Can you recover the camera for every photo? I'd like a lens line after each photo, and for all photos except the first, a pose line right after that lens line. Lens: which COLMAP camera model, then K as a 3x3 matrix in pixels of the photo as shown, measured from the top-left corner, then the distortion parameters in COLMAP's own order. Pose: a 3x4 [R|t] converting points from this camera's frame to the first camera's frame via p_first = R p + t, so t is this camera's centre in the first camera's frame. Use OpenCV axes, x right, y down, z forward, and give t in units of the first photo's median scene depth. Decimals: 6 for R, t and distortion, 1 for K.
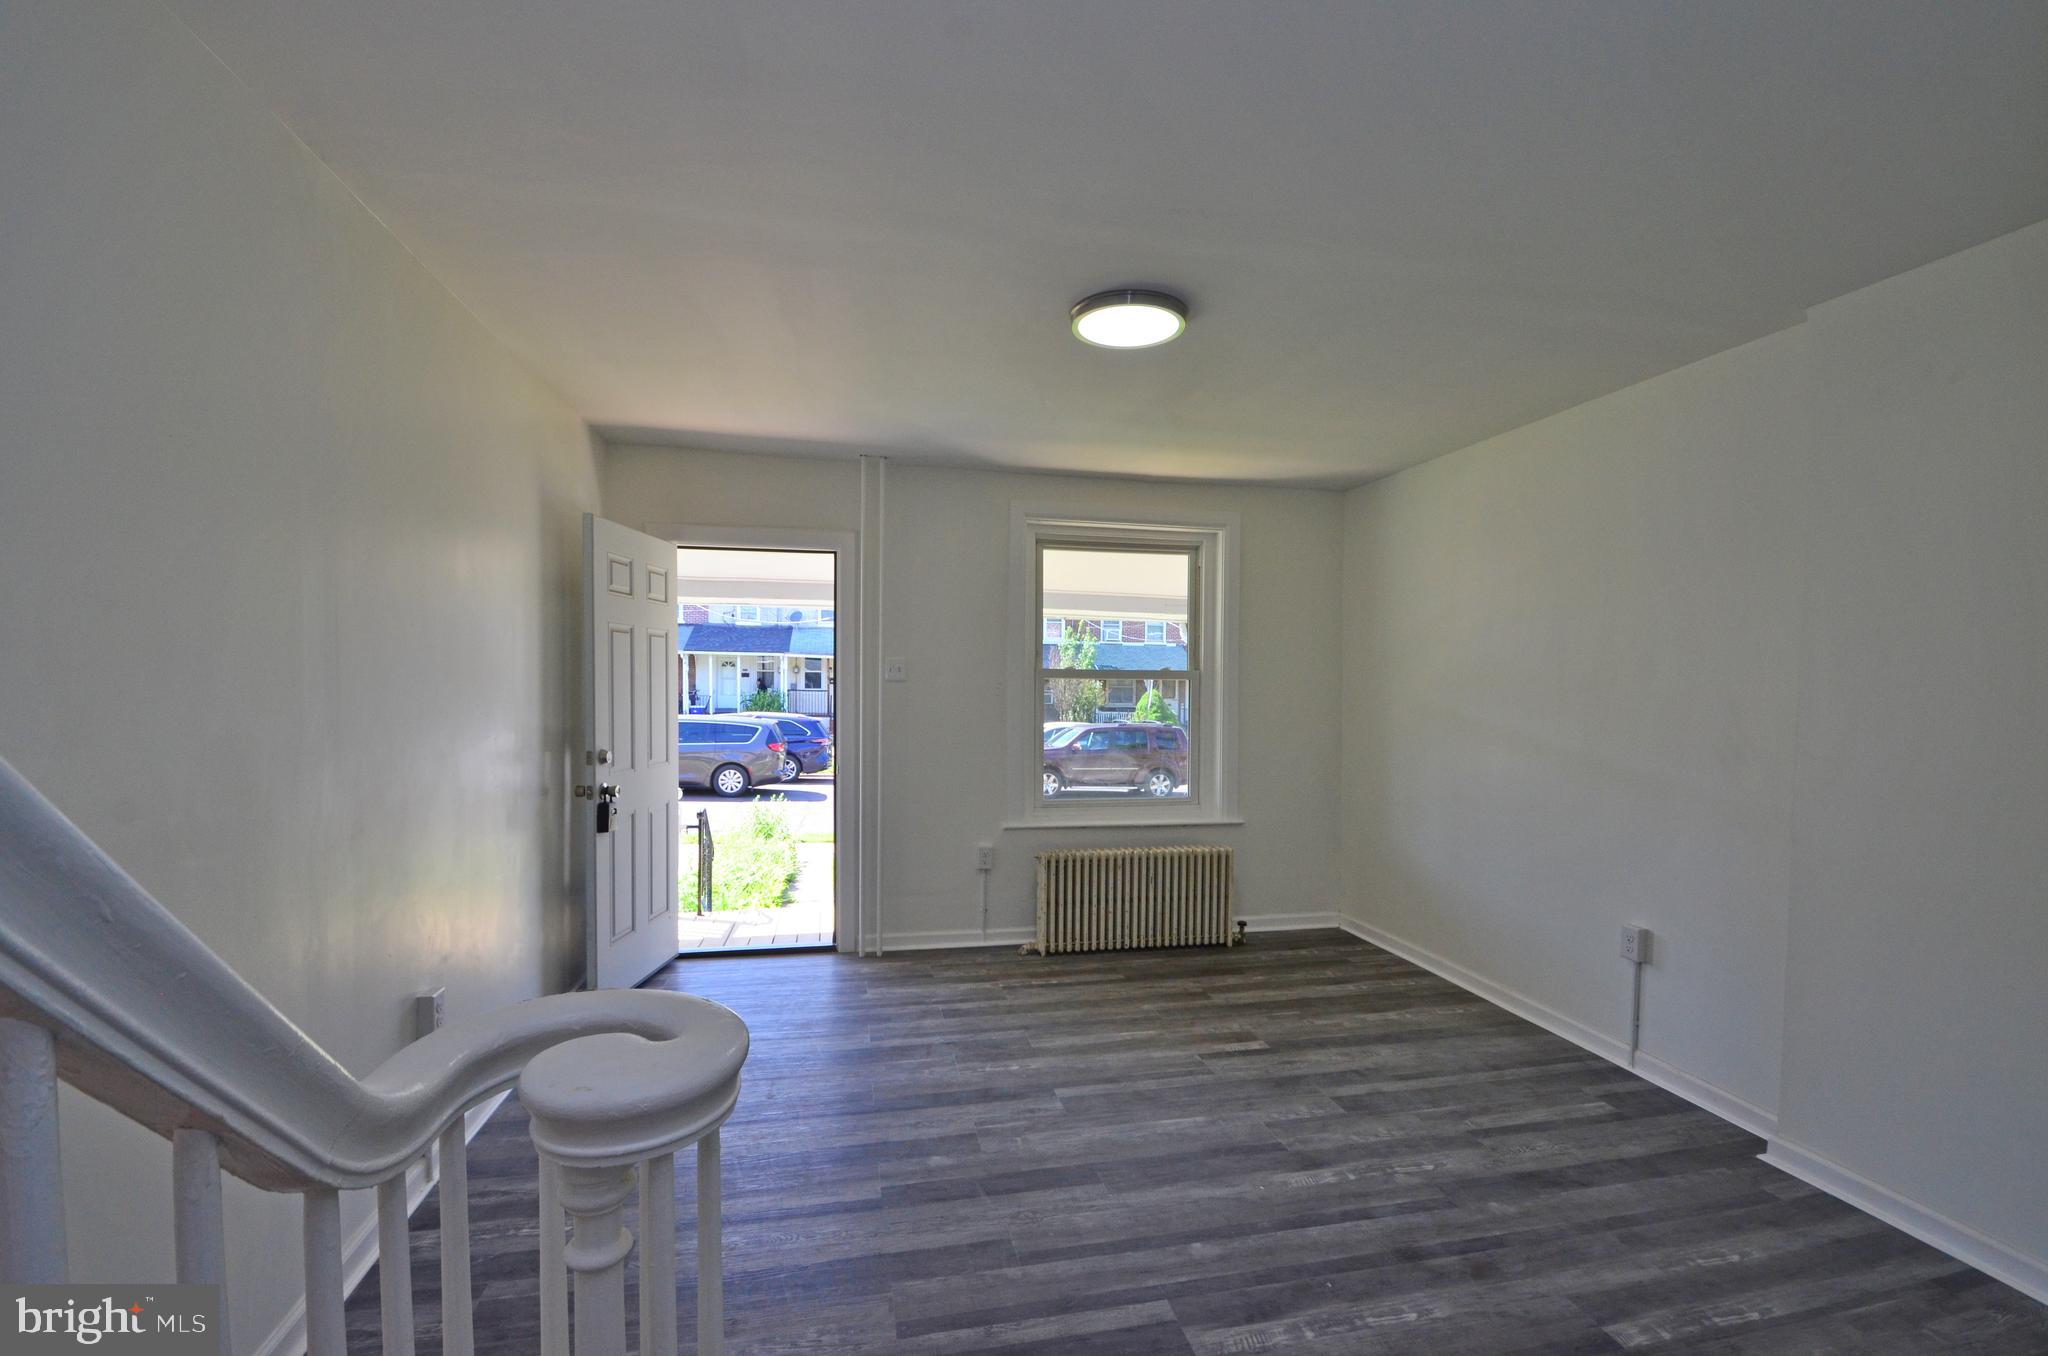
lens RADIAL K [[903.7, 0, 1039.0], [0, 903.7, 682.5], [0, 0, 1]] dist [0.005503, -0.015493]
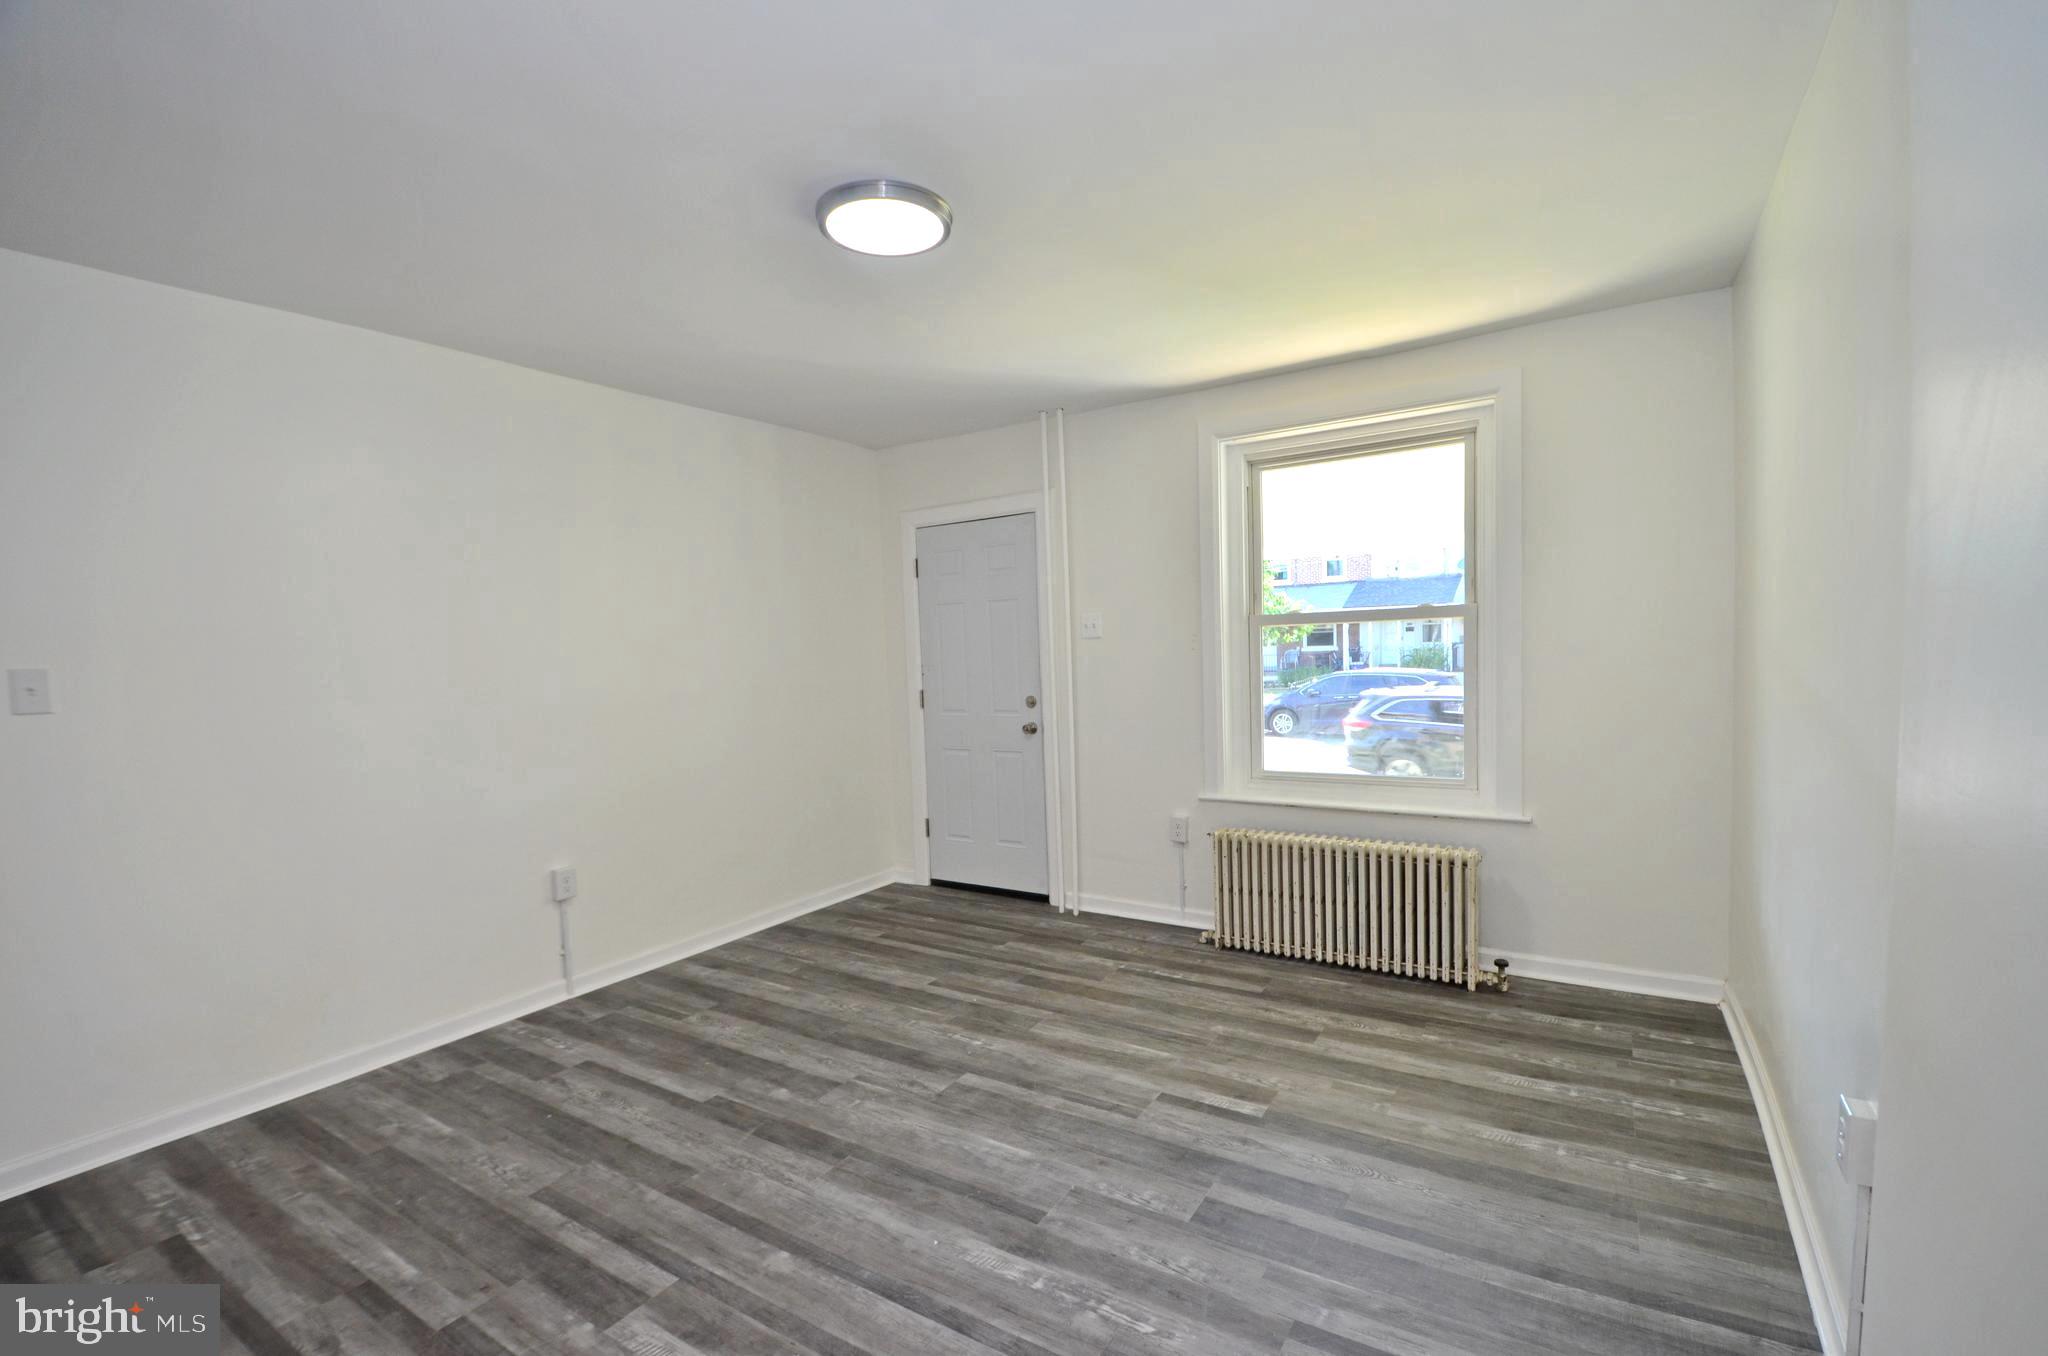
lens RADIAL K [[903.7, 0, 1039.0], [0, 903.7, 682.5], [0, 0, 1]] dist [0.005503, -0.015493]
pose [[0.710136, -0.005194, -0.704046, 0.552123], [0.039182, 0.998715, 0.032154, 0.015512], [0.702974, -0.050419, 0.709426, 0.311469]]
